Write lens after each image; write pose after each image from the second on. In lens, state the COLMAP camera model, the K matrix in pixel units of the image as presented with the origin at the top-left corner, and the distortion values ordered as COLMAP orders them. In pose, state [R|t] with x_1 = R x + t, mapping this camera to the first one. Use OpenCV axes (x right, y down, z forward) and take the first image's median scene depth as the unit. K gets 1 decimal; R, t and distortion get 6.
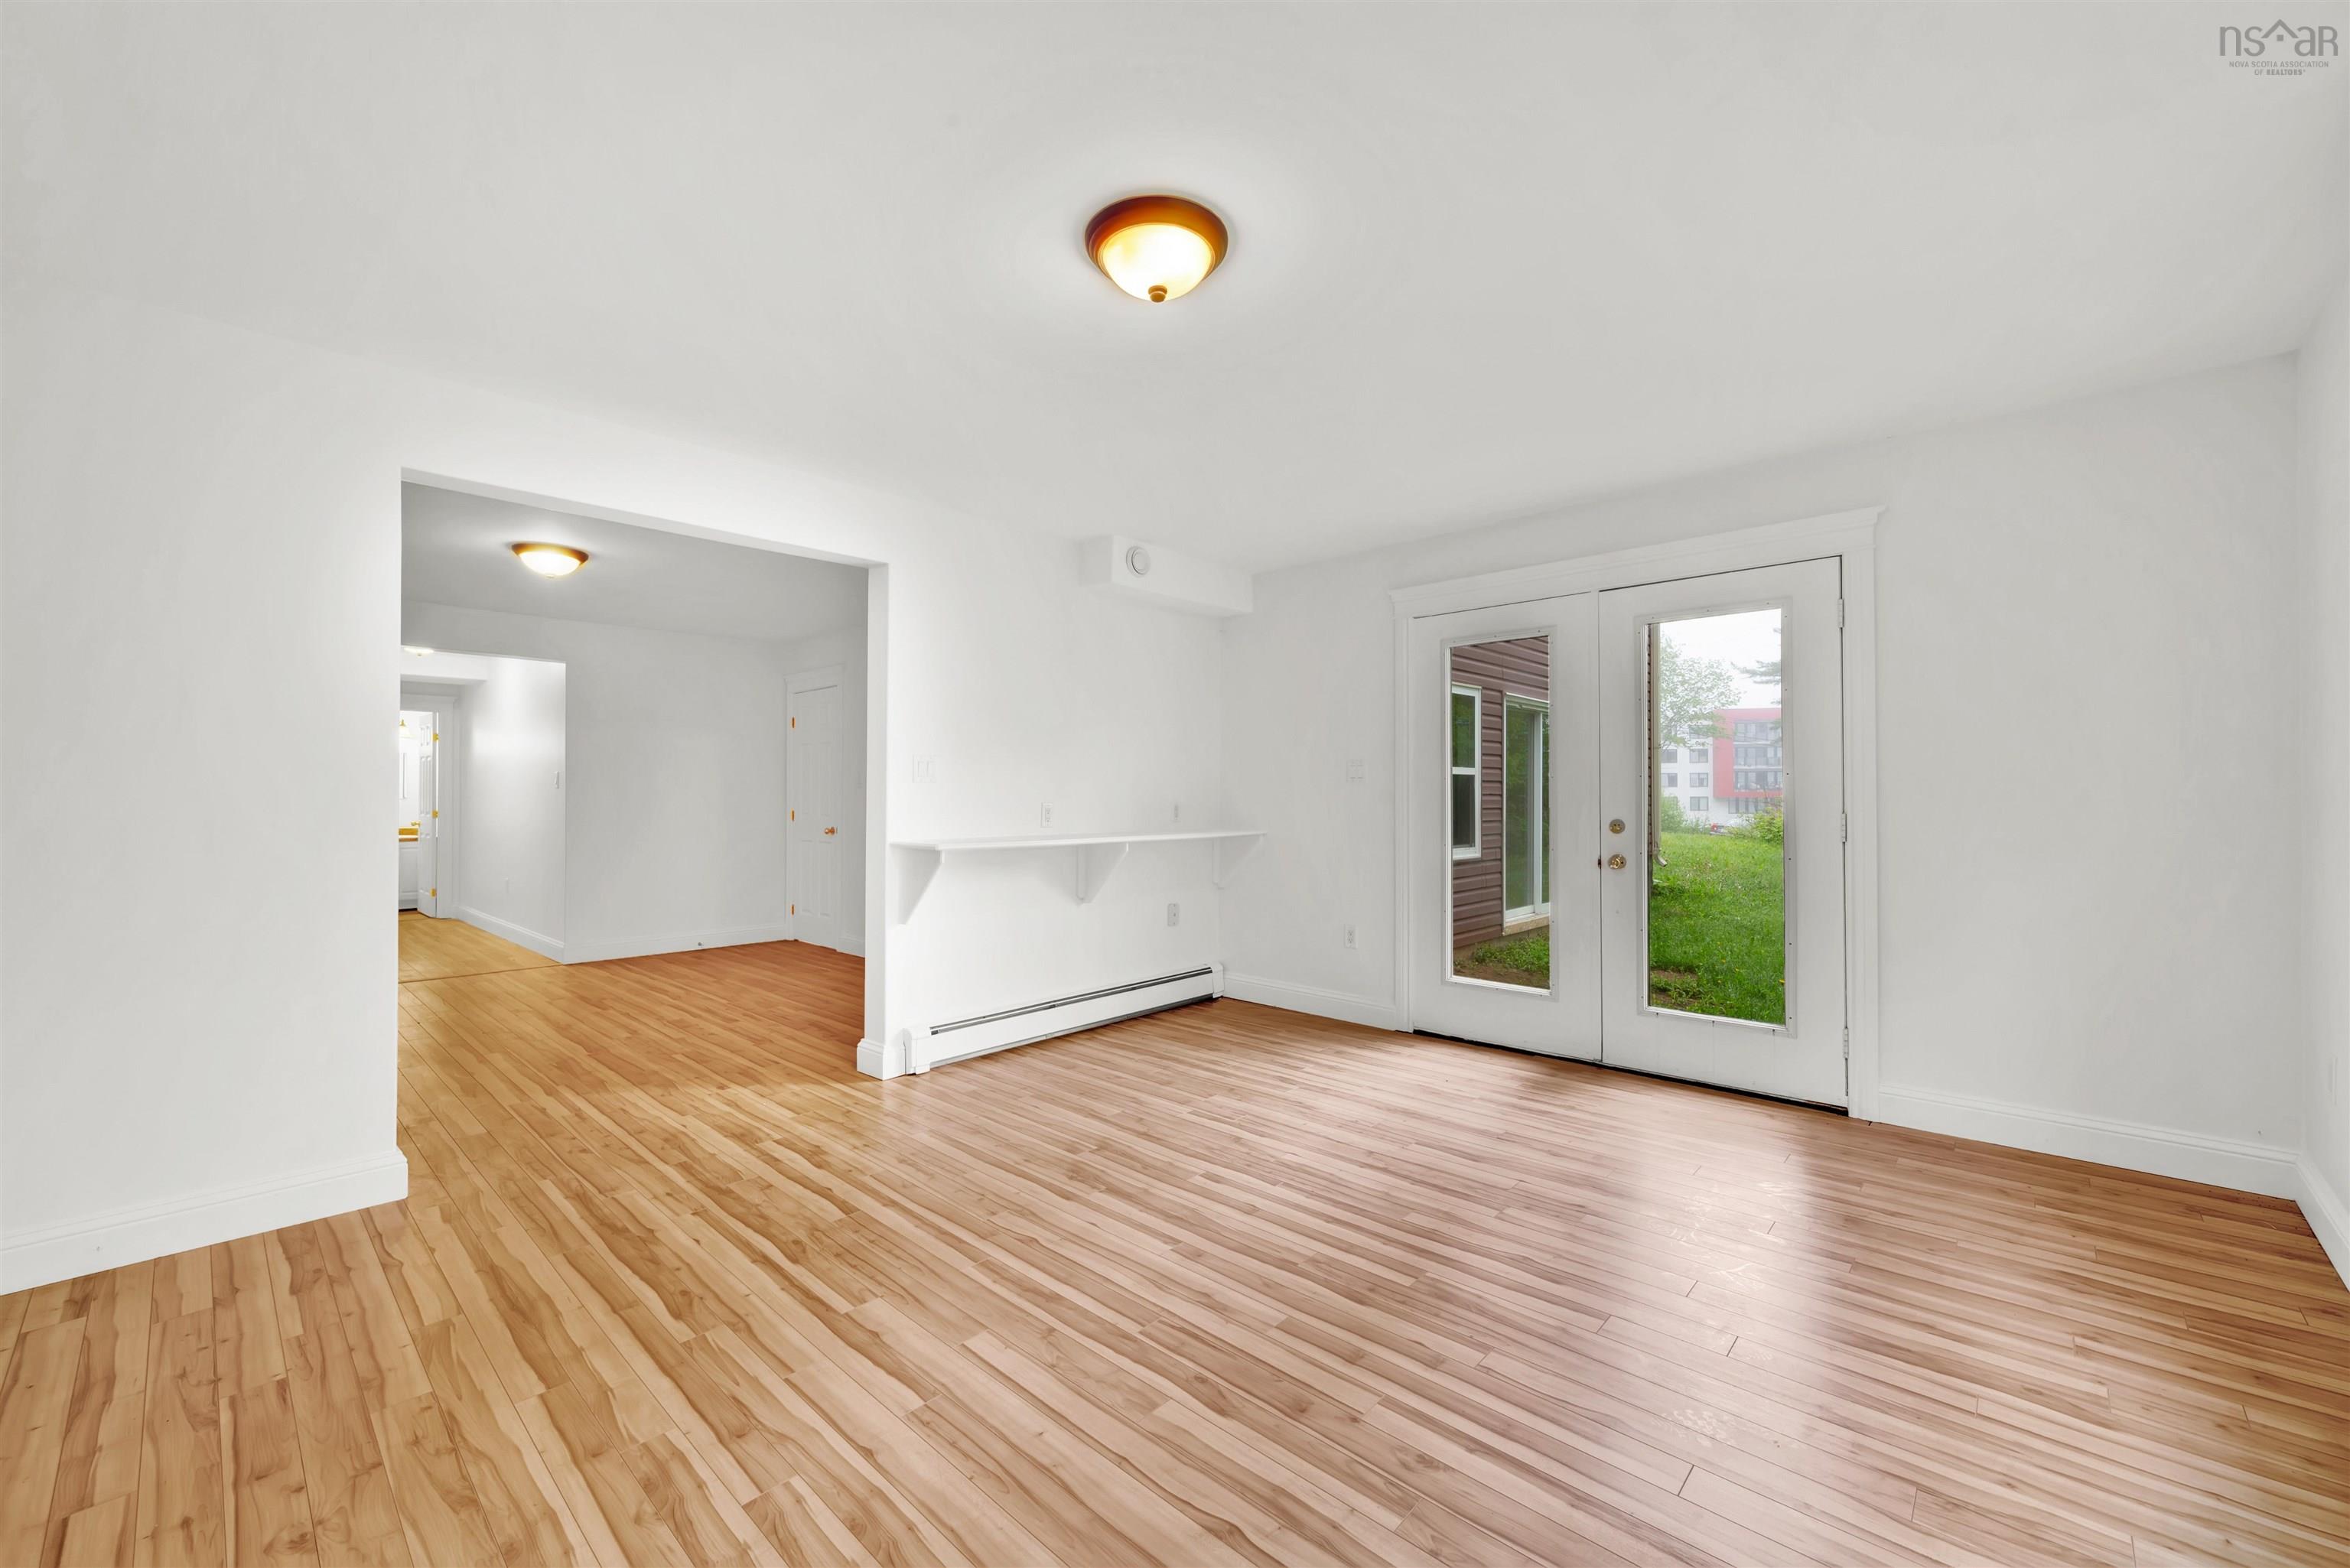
lens RADIAL K [[930.2, 0, 1179.0], [0, 930.2, 788.9], [0, 0, 1]] dist [0.000092, 0.000373]
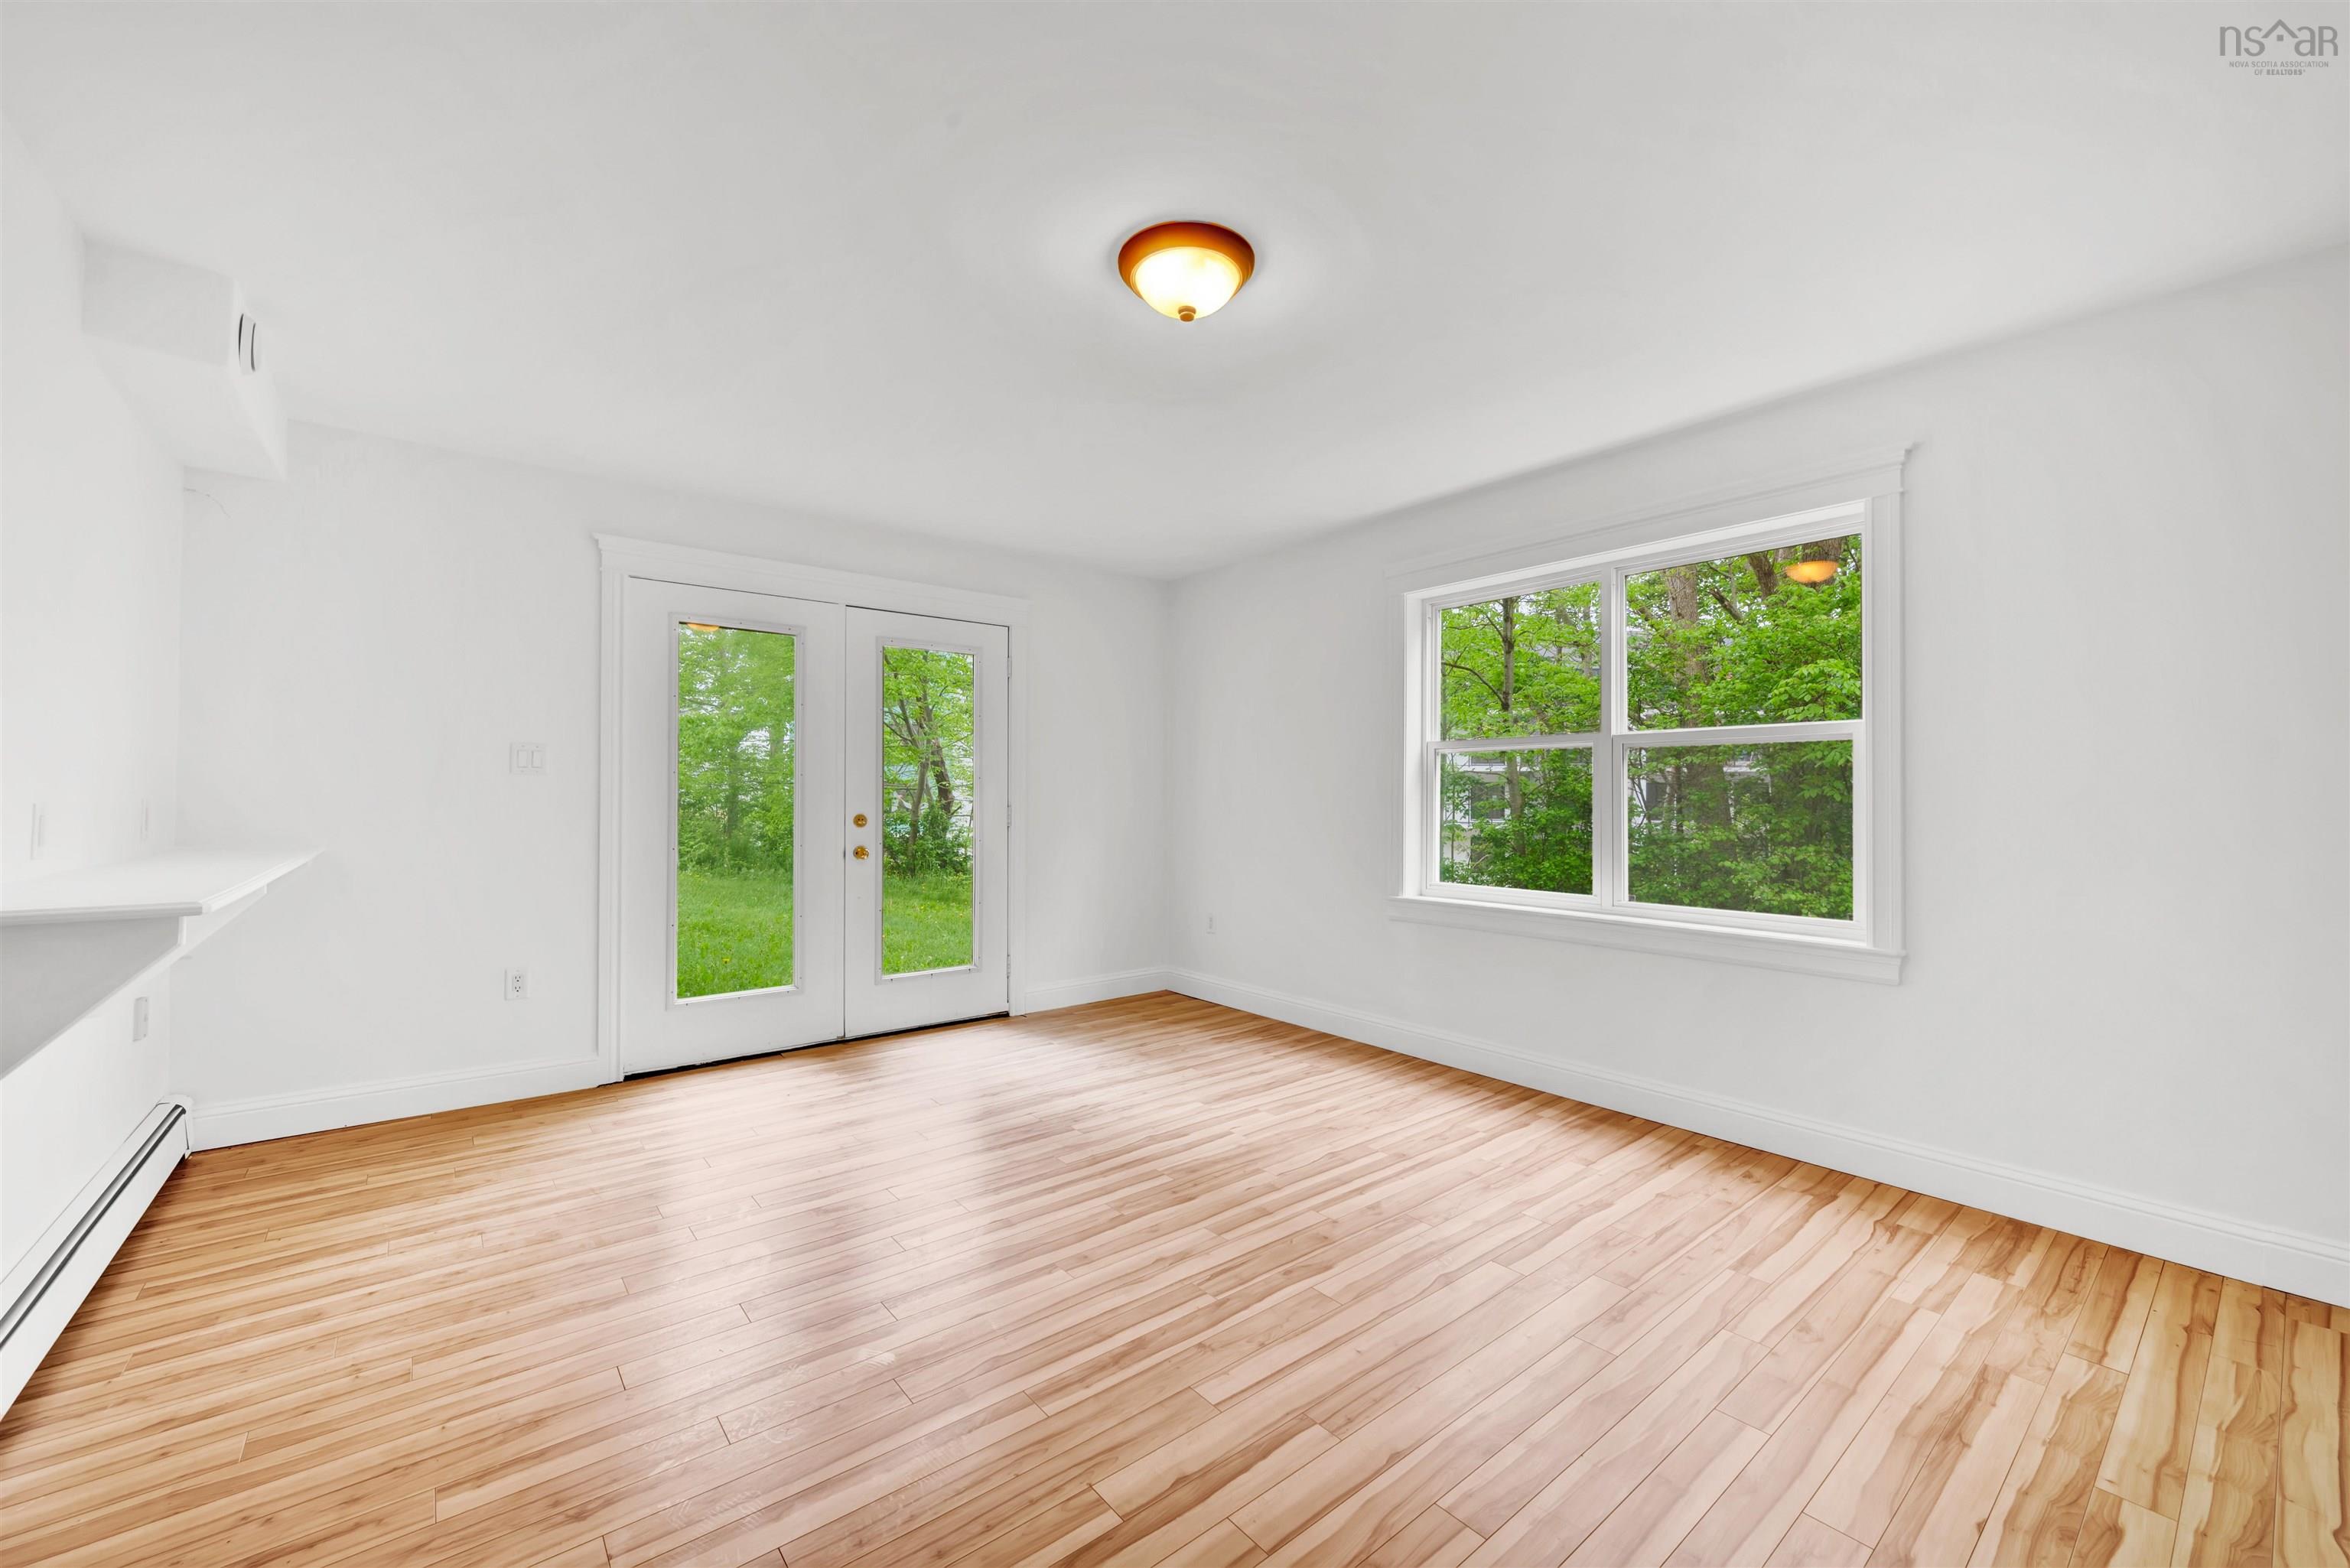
lens RADIAL K [[930.2, 0, 1179.0], [0, 930.2, 788.9], [0, 0, 1]] dist [0.000092, 0.000373]
pose [[0.130908, 0.008864, 0.991355, -0.877210], [-0.012098, 0.999900, -0.007342, 0.009104], [-0.991321, -0.011032, 0.131002, 0.717910]]
